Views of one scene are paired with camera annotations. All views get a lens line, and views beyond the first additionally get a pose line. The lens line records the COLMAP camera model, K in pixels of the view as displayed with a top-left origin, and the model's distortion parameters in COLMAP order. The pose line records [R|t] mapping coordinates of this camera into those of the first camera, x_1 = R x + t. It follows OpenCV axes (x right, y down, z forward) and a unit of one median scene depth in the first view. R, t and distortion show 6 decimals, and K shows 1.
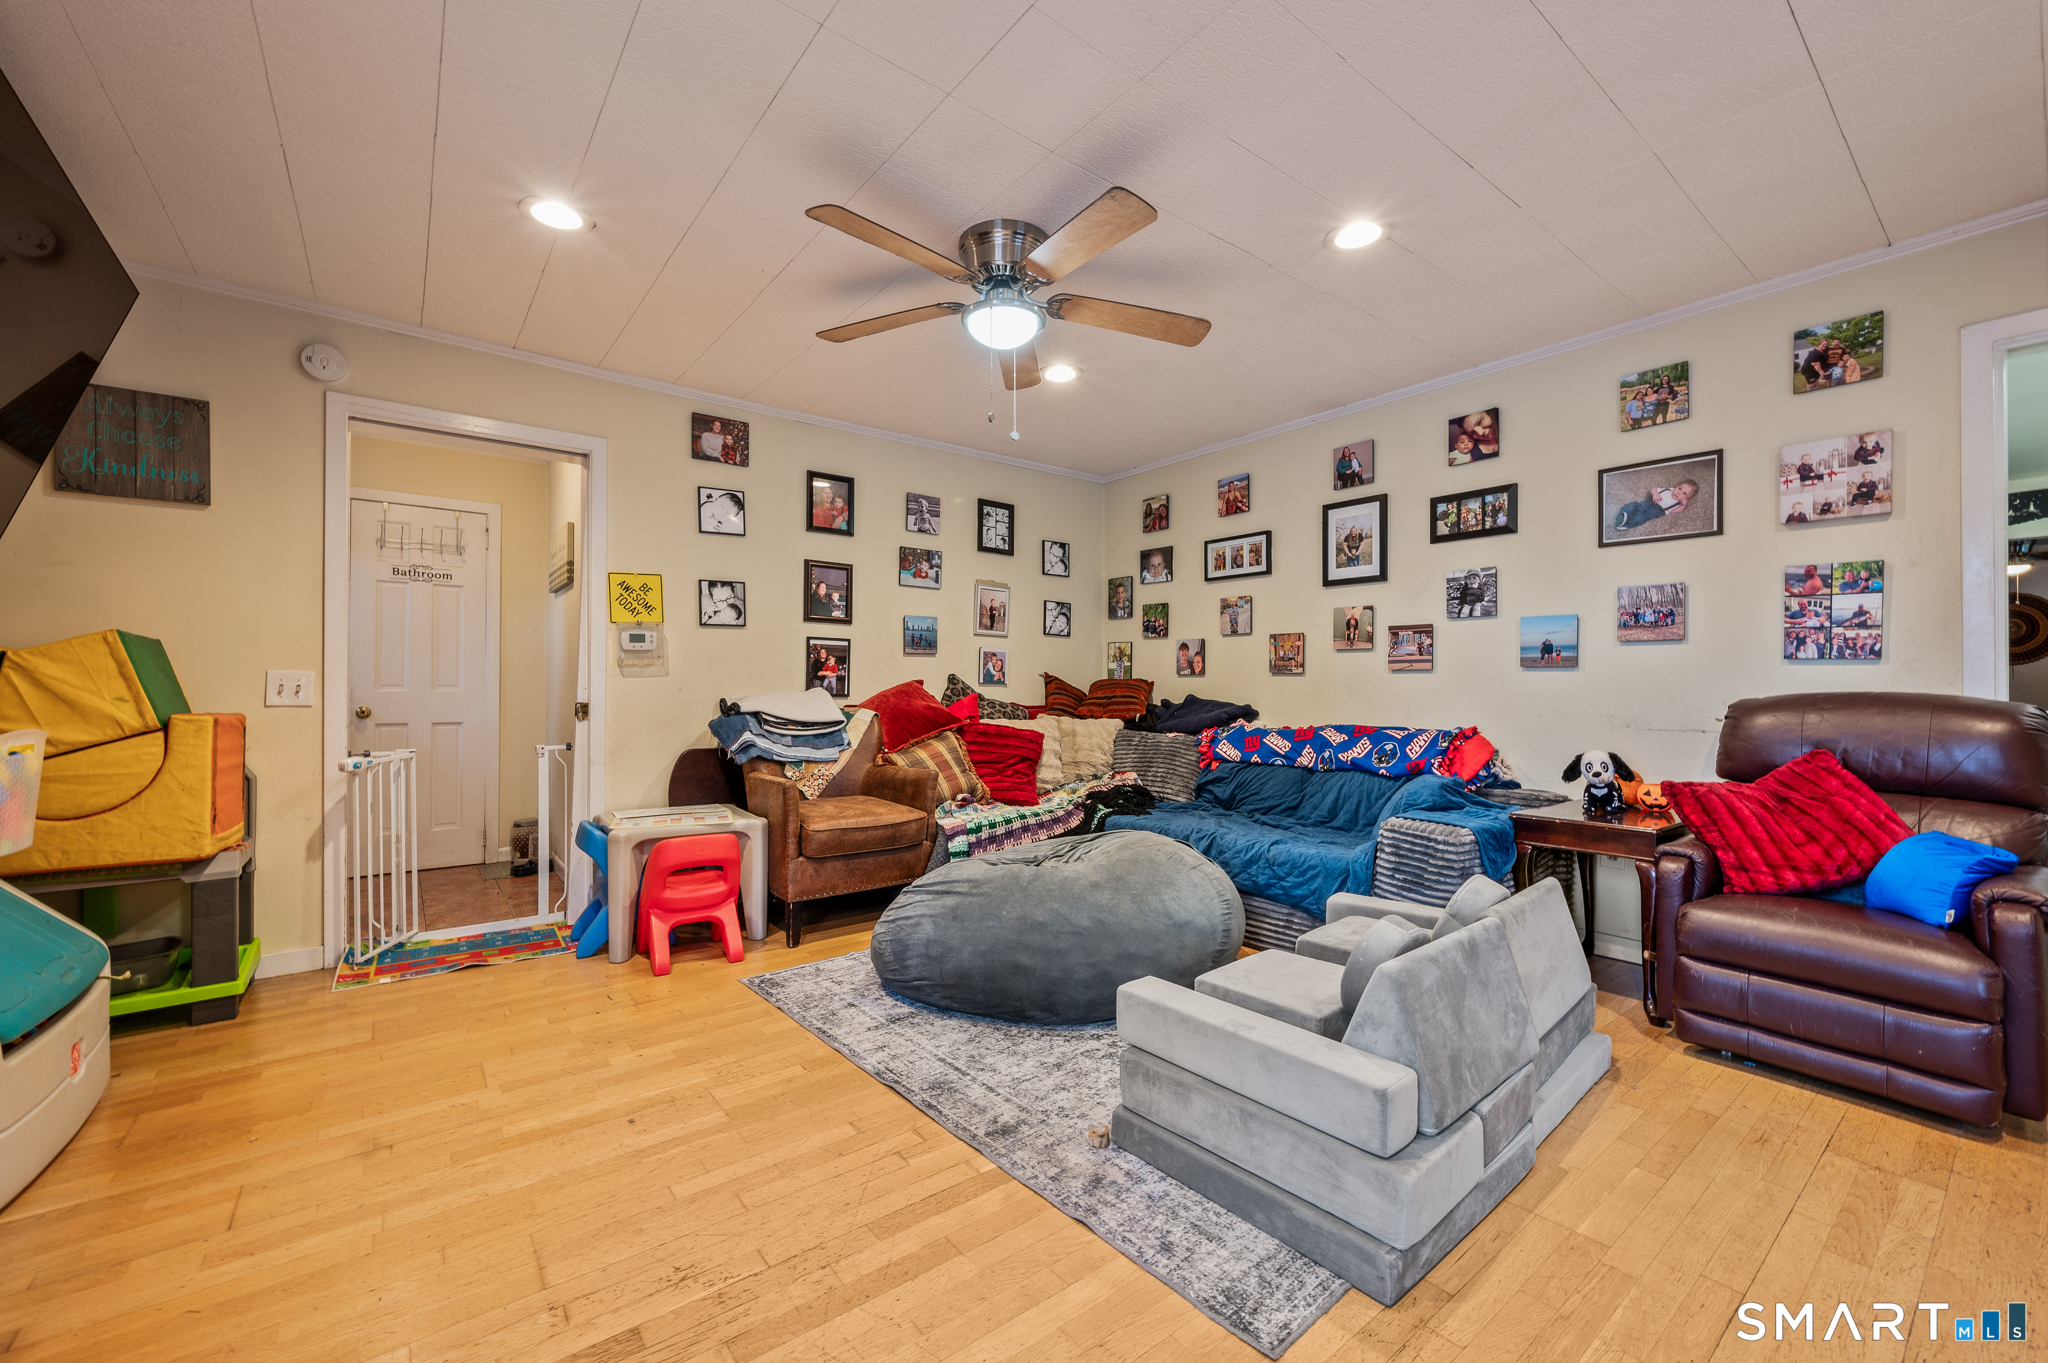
lens RADIAL K [[825.7, 0, 1020.5], [0, 825.7, 679.4], [0, 0, 1]] dist [-0.000679, -0.000016]
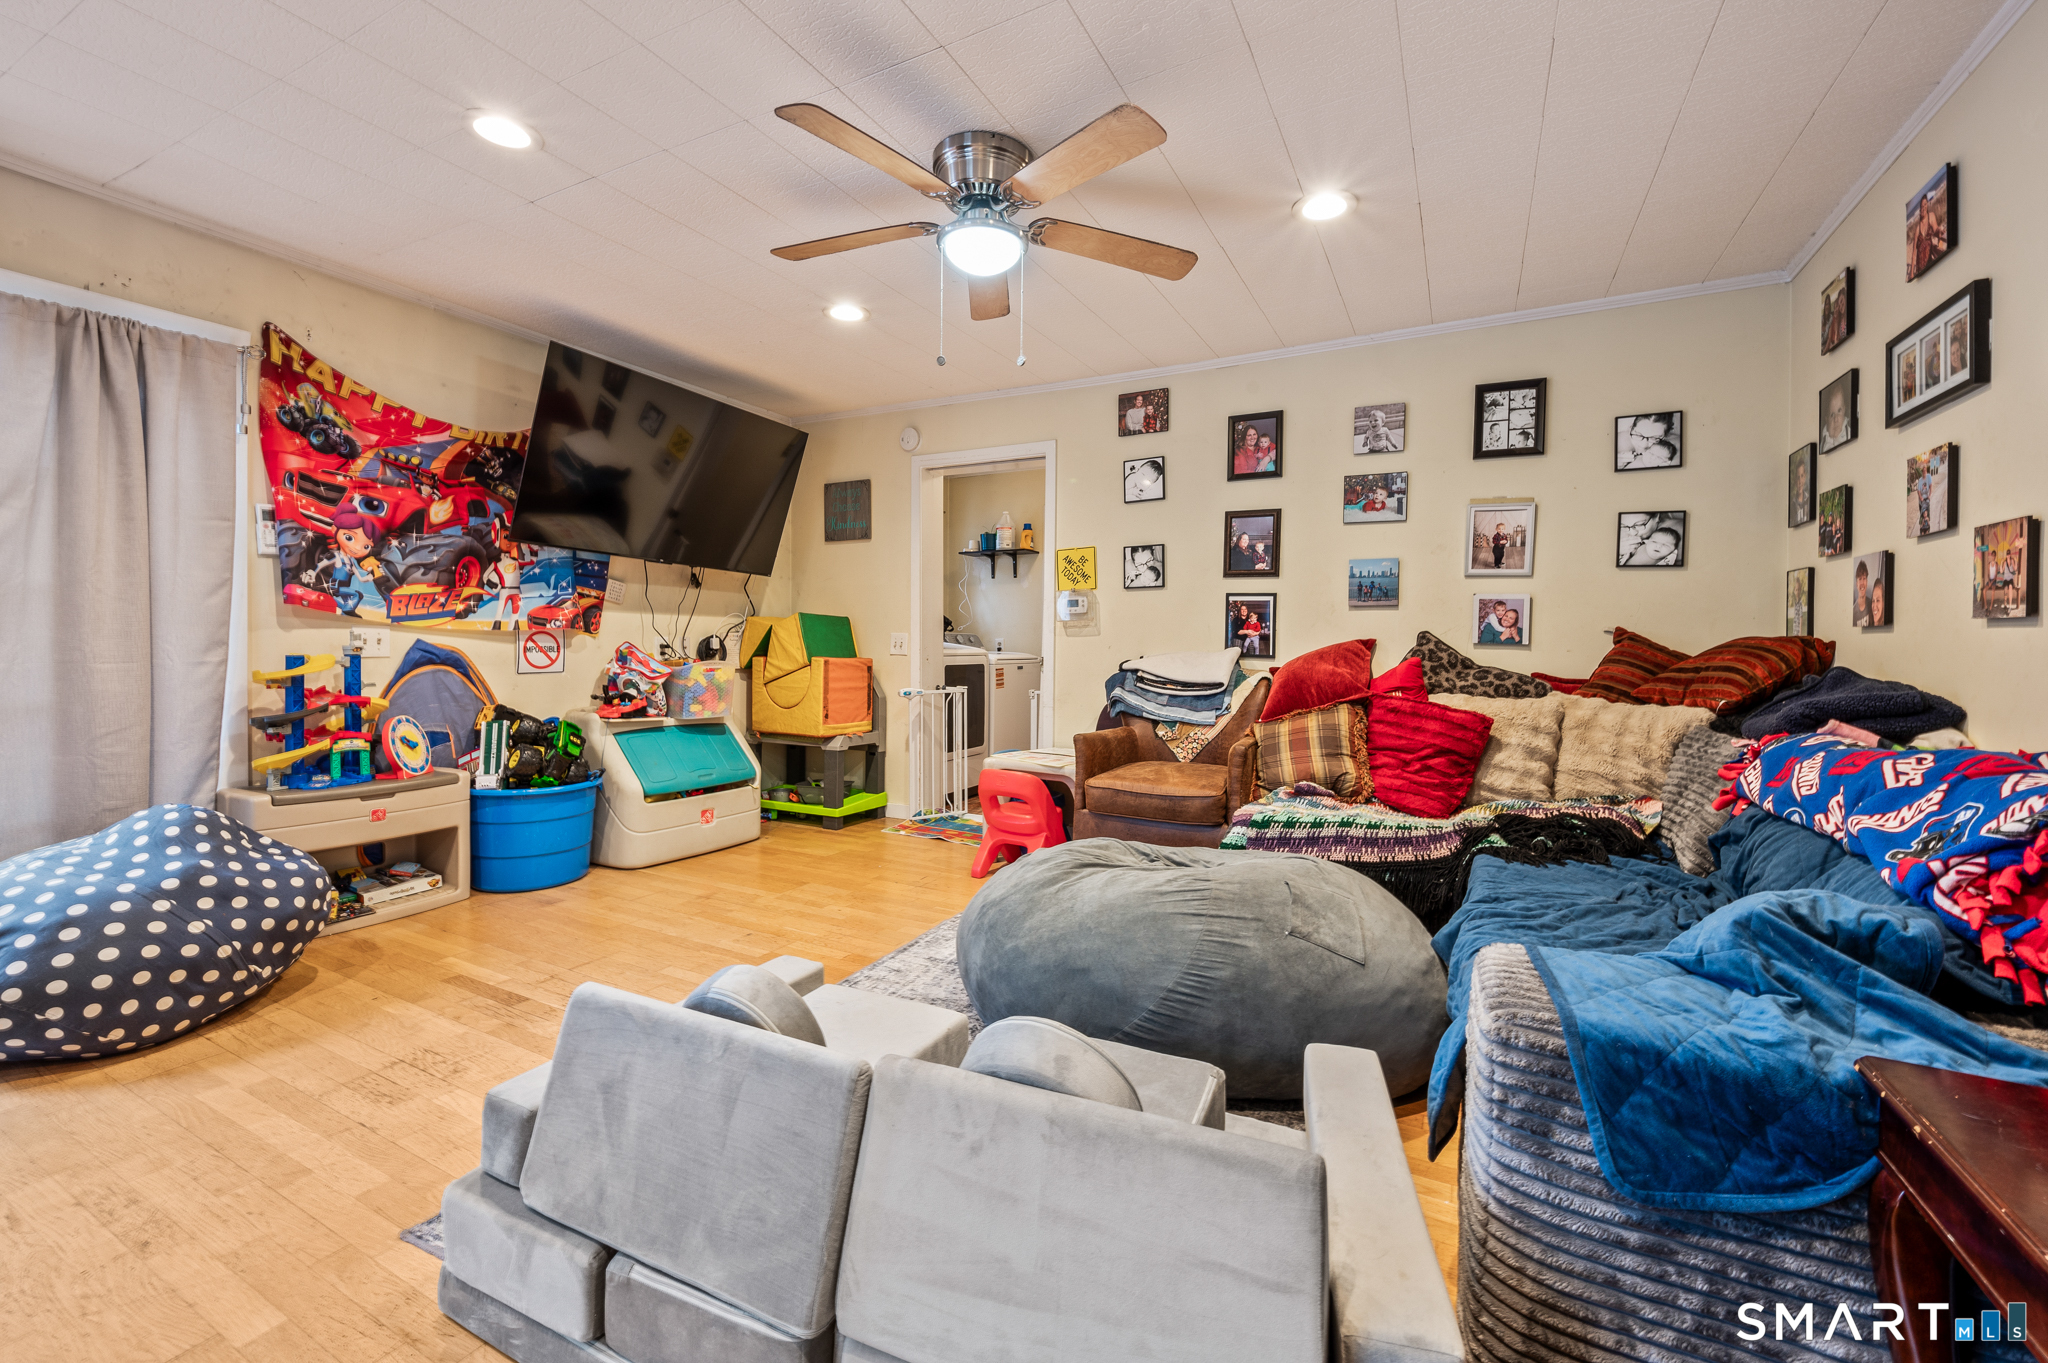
lens RADIAL K [[825.7, 0, 1036.2], [0, 825.7, 652.1], [0, 0, 1]] dist [-0.000679, -0.000016]
pose [[0.408945, 0.010711, -0.912496, 0.503725], [-0.003247, 0.999942, 0.010282, 0.006424], [0.912553, -0.001242, 0.408956, 0.403542]]
